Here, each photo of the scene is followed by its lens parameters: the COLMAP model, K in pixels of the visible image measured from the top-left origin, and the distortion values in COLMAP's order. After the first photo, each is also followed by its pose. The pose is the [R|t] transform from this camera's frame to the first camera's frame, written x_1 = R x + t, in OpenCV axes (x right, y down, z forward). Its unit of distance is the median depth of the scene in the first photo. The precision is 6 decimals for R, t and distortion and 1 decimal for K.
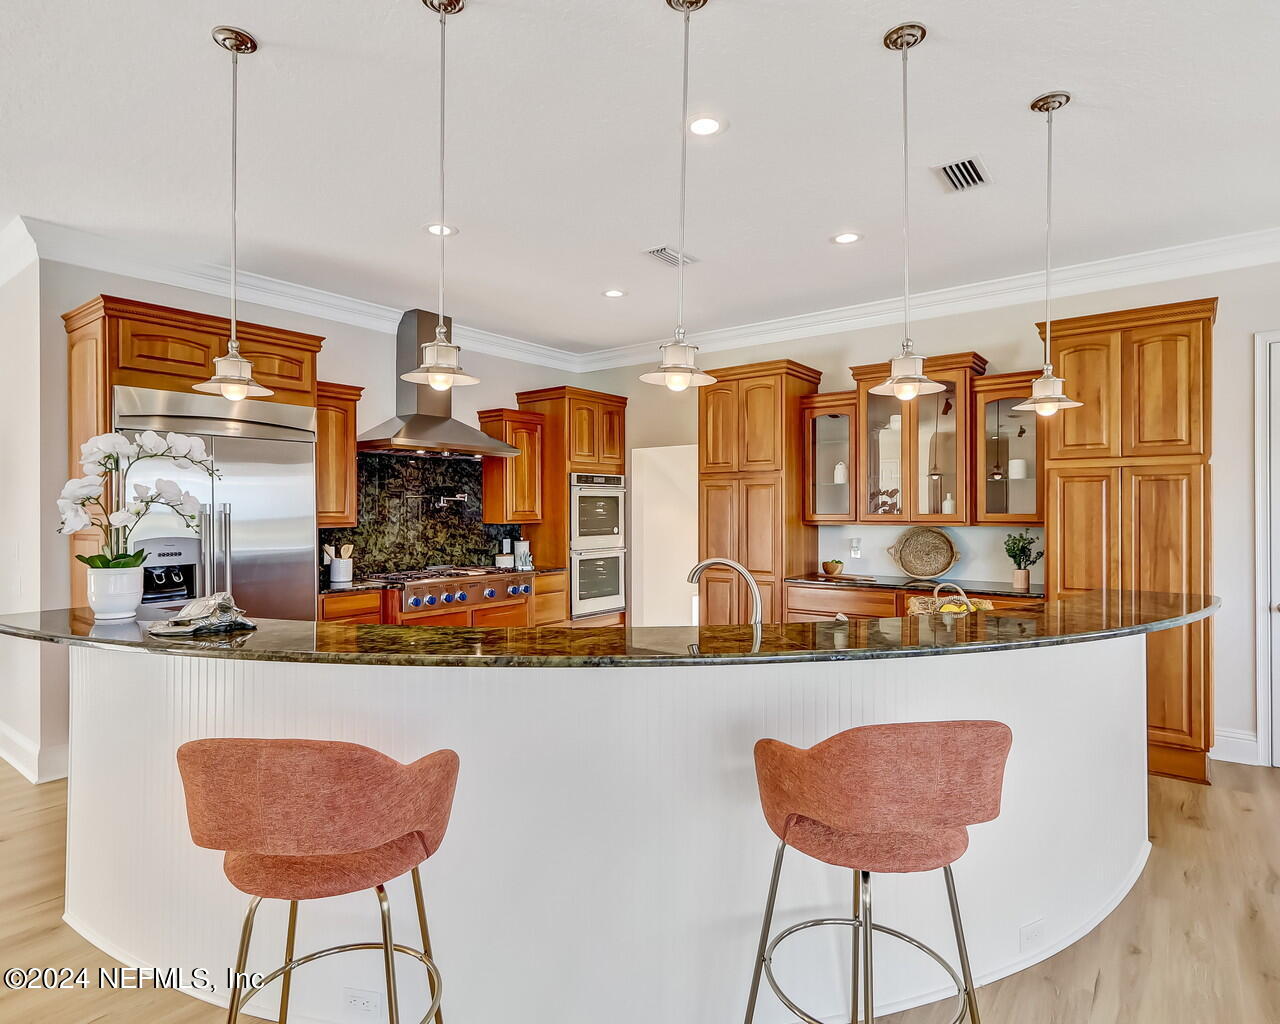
lens RADIAL K [[730.3, 0, 635.9], [0, 730.3, 515.4], [0, 0, 1]] dist [0.012699, -0.000527]
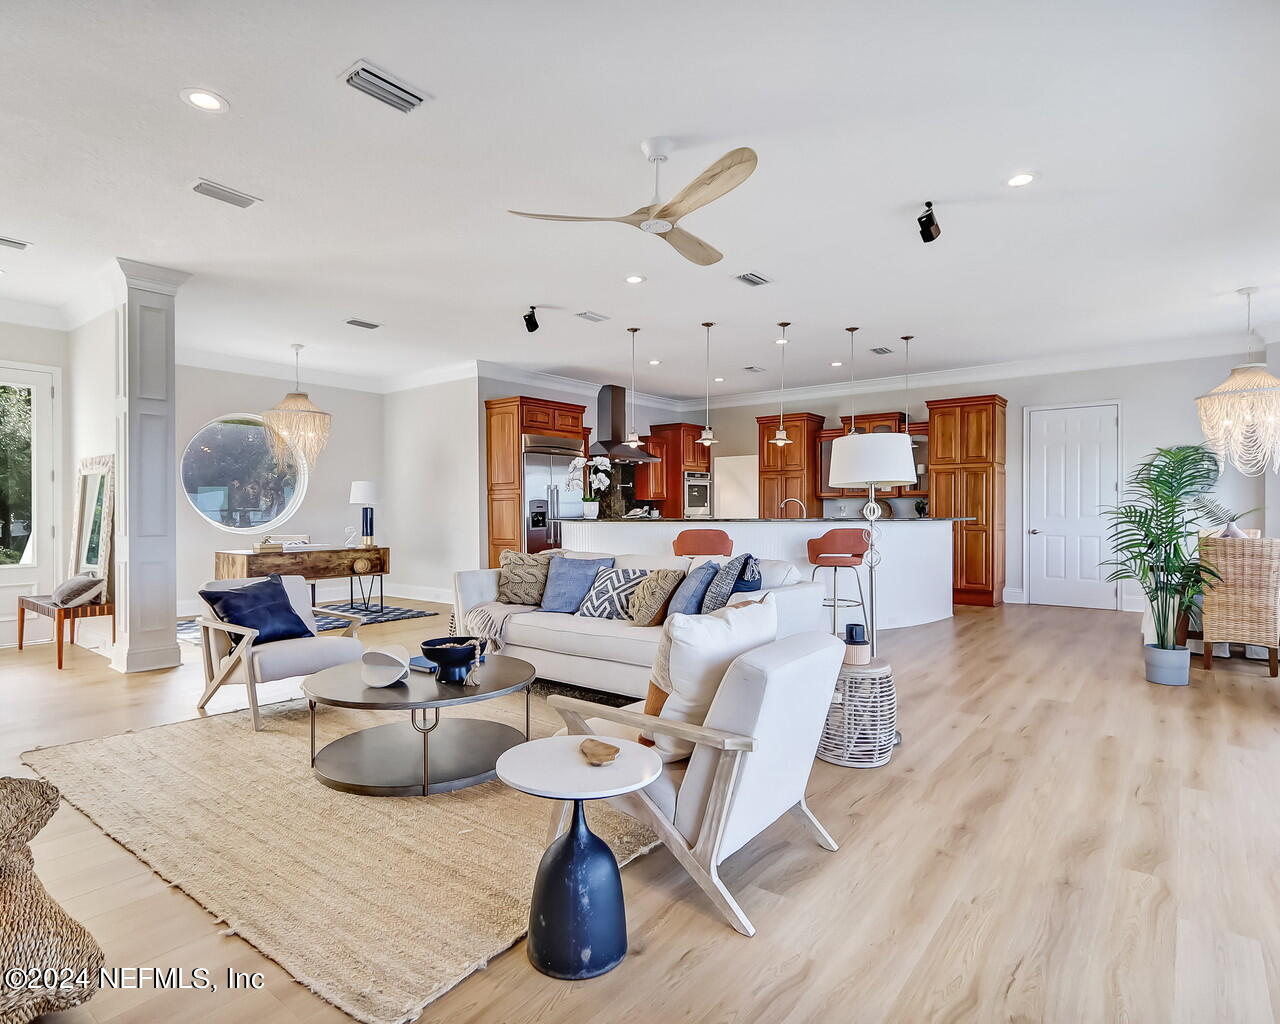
lens RADIAL K [[707.0, 0, 642.0], [0, 707.0, 516.2], [0, 0, 1]] dist [-0.000320, 0.001675]
pose [[0.999997, -0.000807, 0.002412, -0.229413], [0.000802, 0.999998, 0.001953, 0.055928], [-0.002413, -0.001951, 0.999995, -0.849423]]
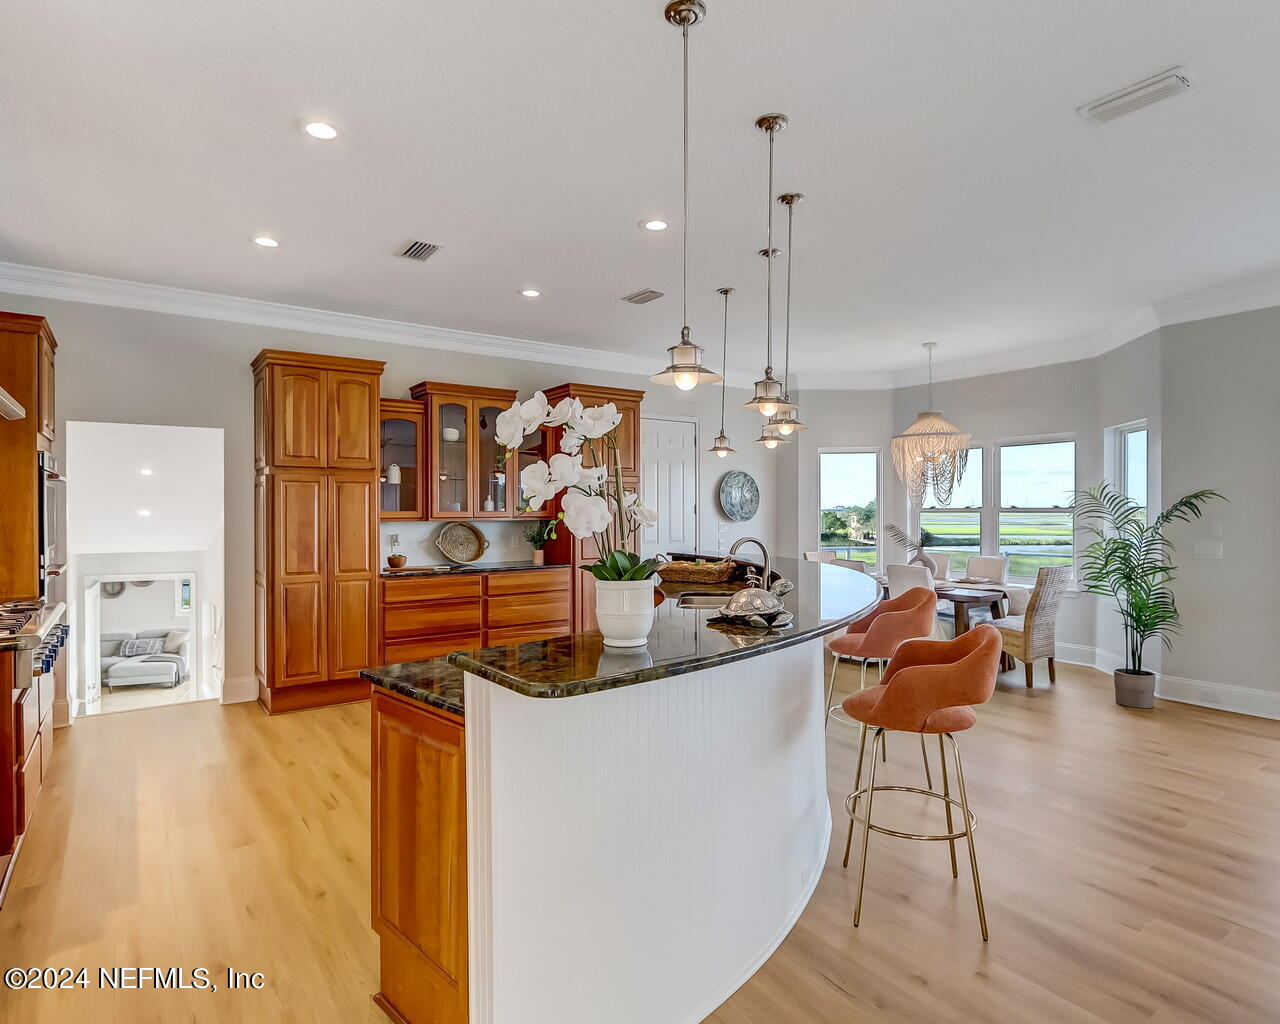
lens RADIAL K [[712.7, 0, 640.0], [0, 712.7, 512.0], [0, 0, 1]] dist [-0.001843, 0.000526]
pose [[0.273062, -0.001751, 0.961995, -0.639104], [0.009441, 0.999955, -0.000860, 0.002569], [-0.961950, 0.009317, 0.273067, 0.364892]]
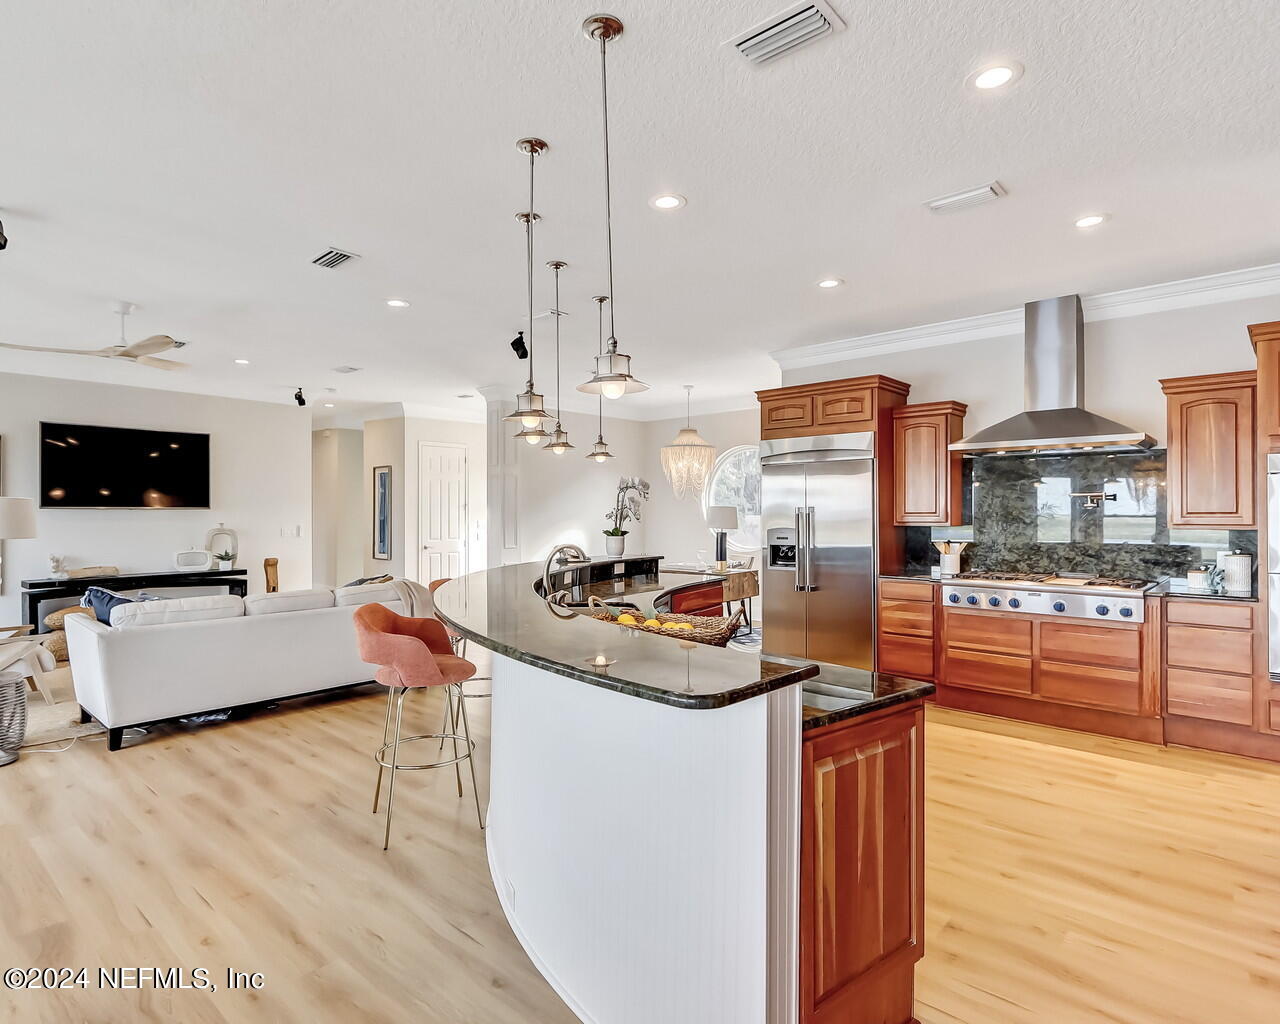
lens RADIAL K [[709.6, 0, 622.6], [0, 709.6, 511.3], [0, 0, 1]] dist [0.000597, 0.000375]
pose [[-0.072468, 0.001977, -0.997369, 0.677402], [-0.006465, 0.999976, 0.002452, -0.005960], [0.997350, 0.006626, -0.072454, 0.527072]]
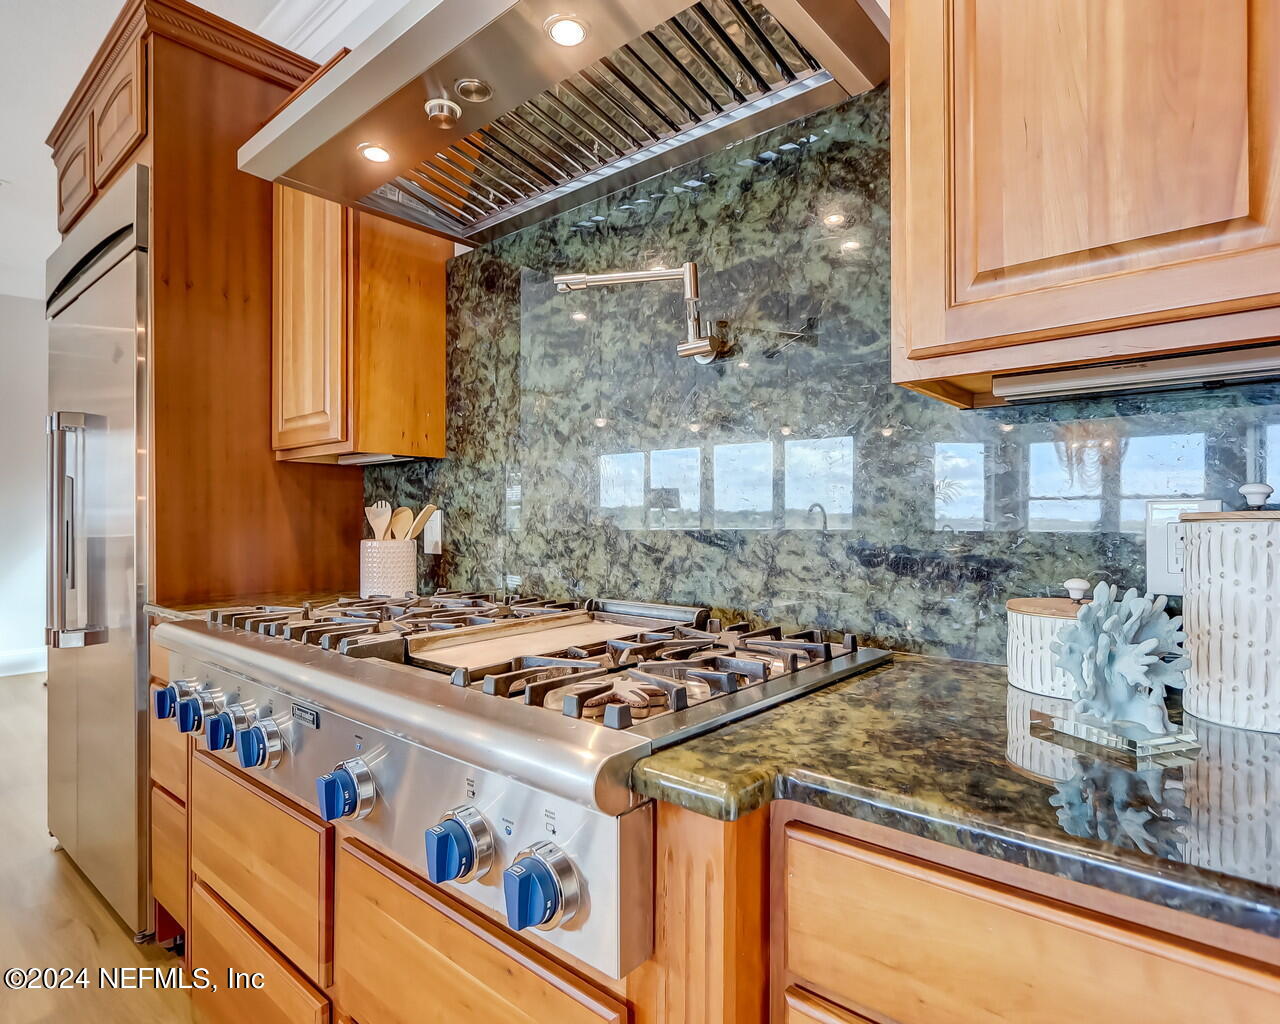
lens RADIAL K [[707.0, 0, 642.0], [0, 707.0, 516.2], [0, 0, 1]] dist [-0.000320, 0.001675]
pose [[-0.040913, -0.001430, -0.999162, -0.040273], [-0.006062, 0.999981, -0.001183, 0.043054], [0.999144, 0.006009, -0.040921, 1.055841]]
